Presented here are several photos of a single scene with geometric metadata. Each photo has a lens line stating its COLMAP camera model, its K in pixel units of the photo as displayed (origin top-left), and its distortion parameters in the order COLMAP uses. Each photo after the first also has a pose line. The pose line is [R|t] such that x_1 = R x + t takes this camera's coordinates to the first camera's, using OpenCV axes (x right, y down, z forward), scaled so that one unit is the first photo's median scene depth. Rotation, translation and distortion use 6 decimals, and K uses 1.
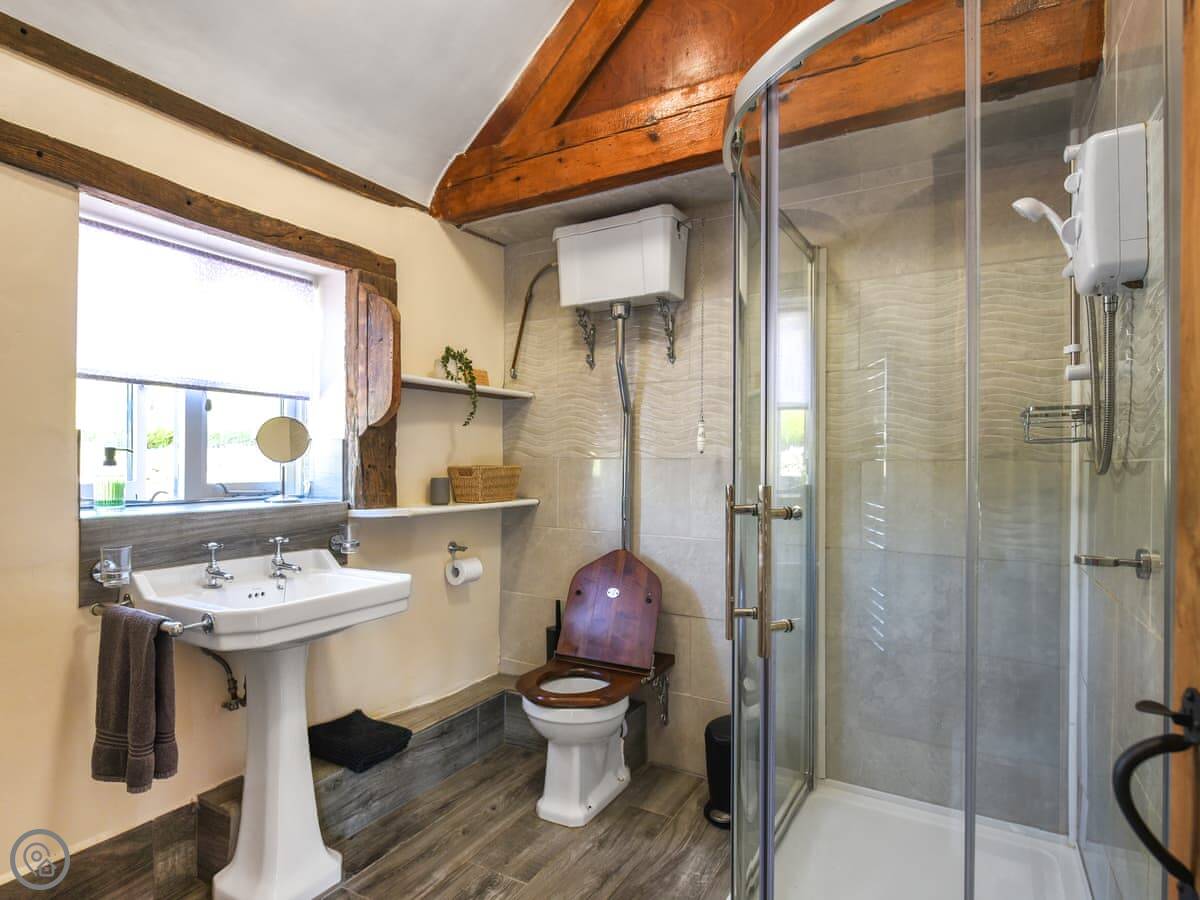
lens RADIAL K [[702.8, 0, 600.0], [0, 702.8, 450.0], [0, 0, 1]] dist [-0.010361, -0.002550]
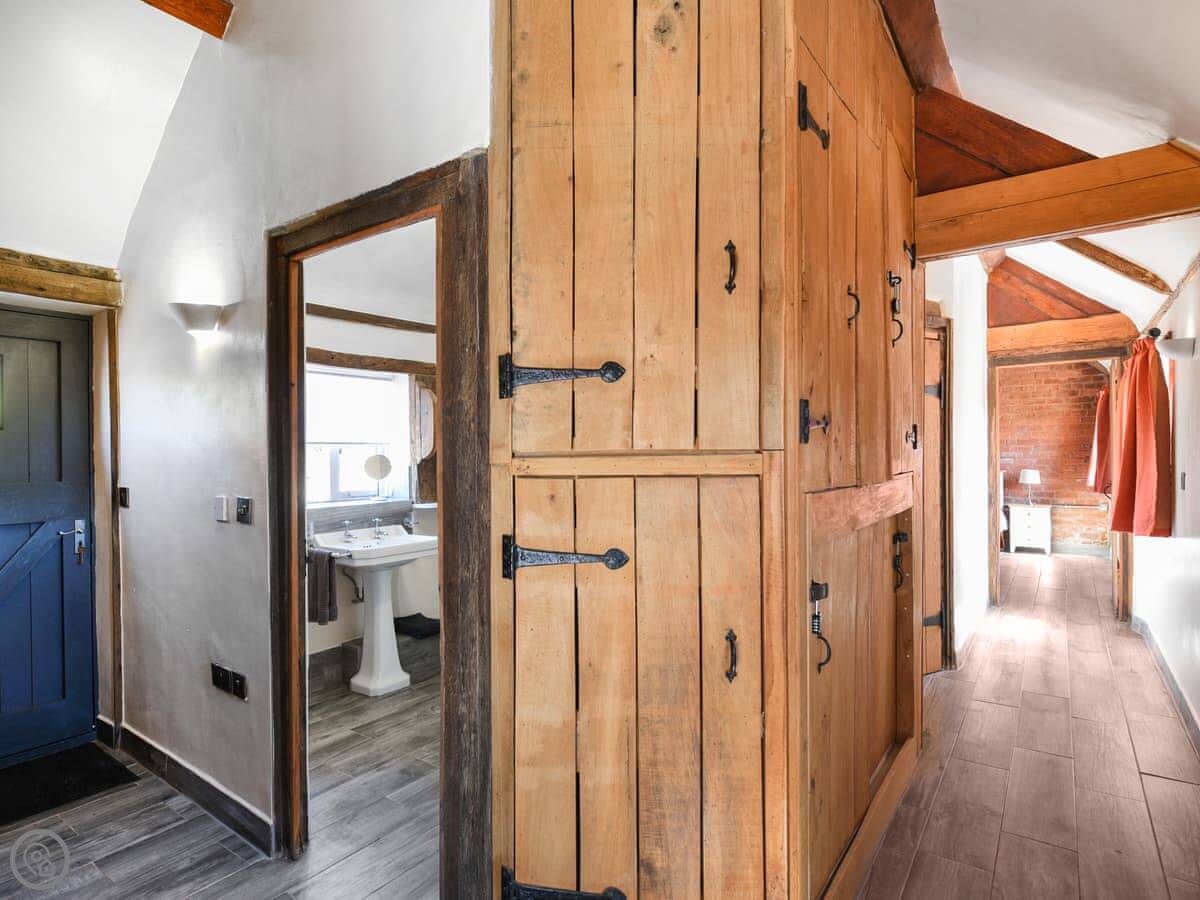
lens RADIAL K [[640.4, 0, 584.1], [0, 640.4, 453.2], [0, 0, 1]] dist [0.000601, -0.001312]
pose [[0.994504, -0.015578, -0.103531, 0.295792], [0.016824, 0.999796, 0.011167, -0.066898], [0.103336, -0.012848, 0.994563, -0.695352]]
